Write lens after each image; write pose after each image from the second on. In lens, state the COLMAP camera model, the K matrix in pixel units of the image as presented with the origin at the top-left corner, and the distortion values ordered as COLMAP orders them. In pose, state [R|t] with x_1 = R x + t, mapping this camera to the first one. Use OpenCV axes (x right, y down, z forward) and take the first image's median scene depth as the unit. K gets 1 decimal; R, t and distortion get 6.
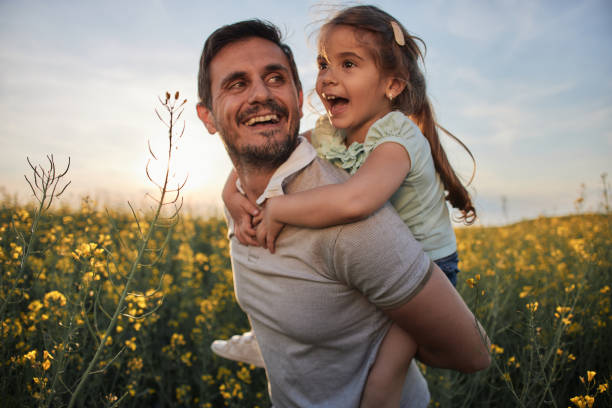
lens RADIAL K [[457.5, 0, 307.6], [0, 457.5, 200.3], [0, 0, 1]] dist [-0.172242, 0.047894]
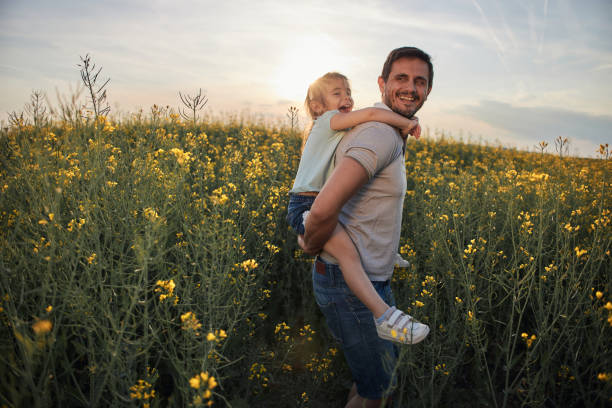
lens RADIAL K [[457.5, 0, 296.3], [0, 457.5, 206.0], [0, 0, 1]] dist [-0.172242, 0.047894]
pose [[0.950754, 0.094175, -0.295293, 0.174564], [-0.032546, 0.977789, 0.207047, -0.069519], [0.308233, -0.187240, 0.932702, -0.499293]]
